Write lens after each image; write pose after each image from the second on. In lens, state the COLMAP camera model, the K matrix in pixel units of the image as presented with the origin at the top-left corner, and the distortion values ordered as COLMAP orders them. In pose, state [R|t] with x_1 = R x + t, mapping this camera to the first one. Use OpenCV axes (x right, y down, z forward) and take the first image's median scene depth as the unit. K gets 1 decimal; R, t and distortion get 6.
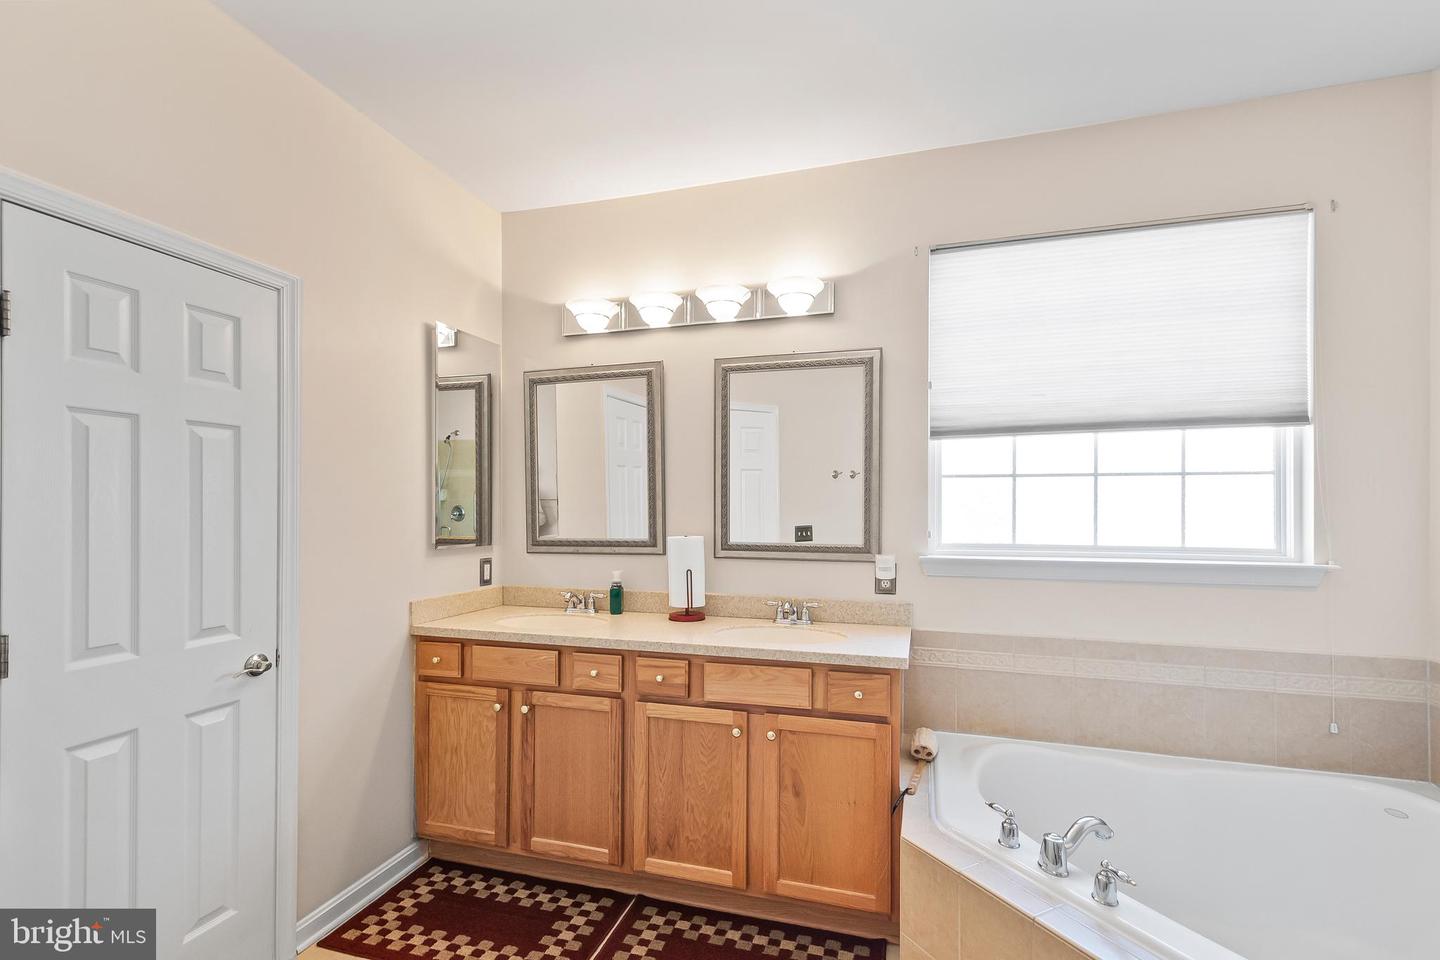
lens RADIAL K [[643.7, 0, 732.3], [0, 643.7, 502.5], [0, 0, 1]] dist [0.005425, 0.000227]
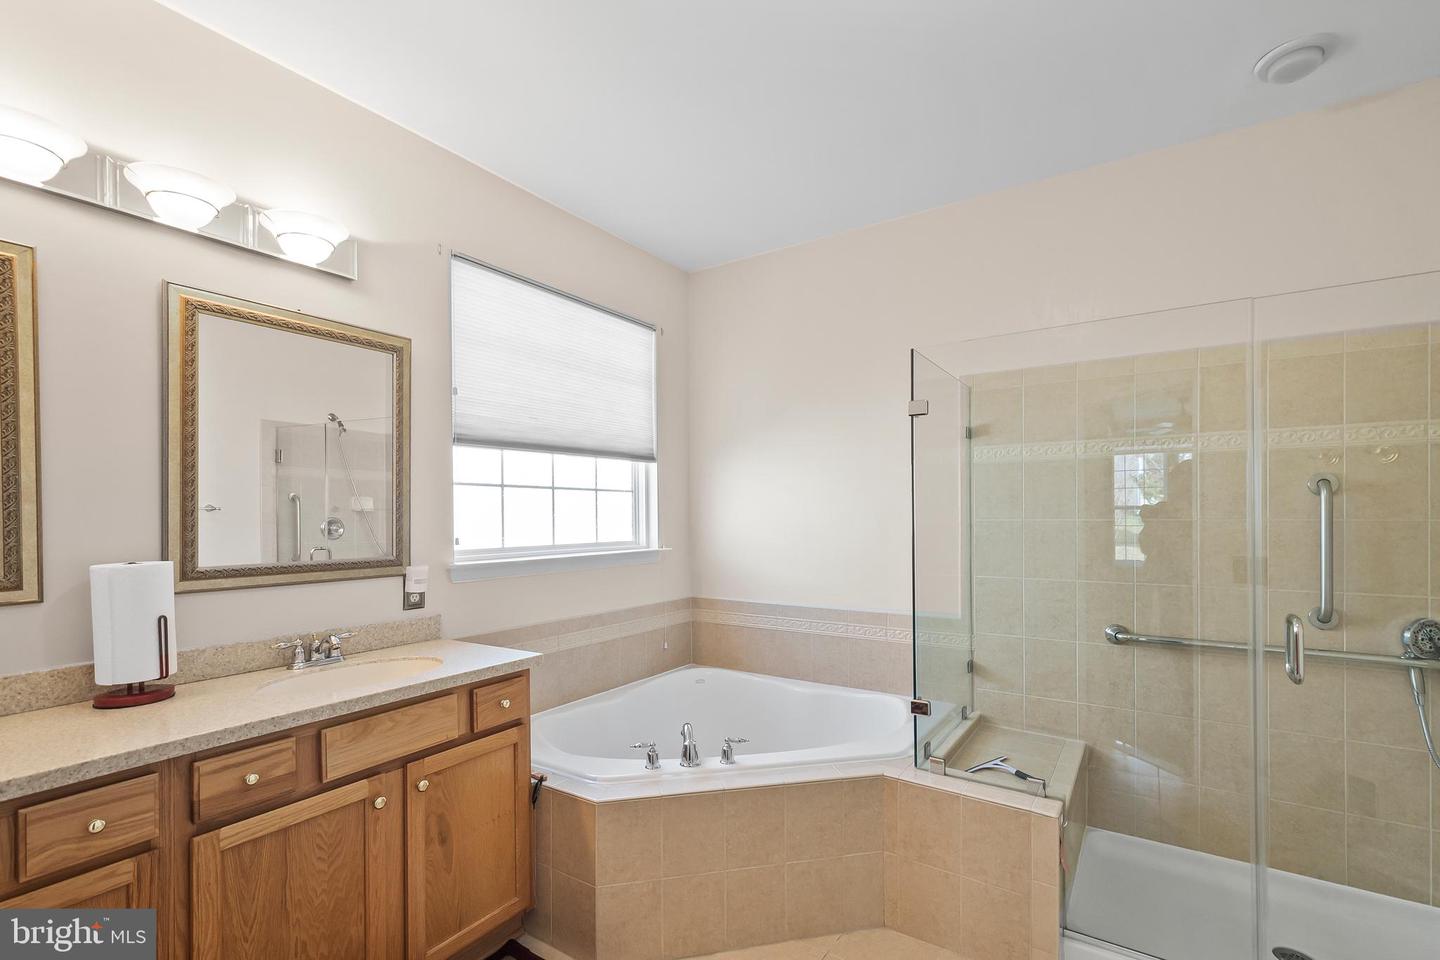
lens RADIAL K [[643.7, 0, 732.3], [0, 643.7, 502.5], [0, 0, 1]] dist [0.005425, 0.000227]
pose [[0.287426, 0.015388, 0.957679, -0.547042], [-0.000365, 0.999873, -0.015957, 0.005724], [-0.957803, 0.004237, 0.287395, 0.321087]]
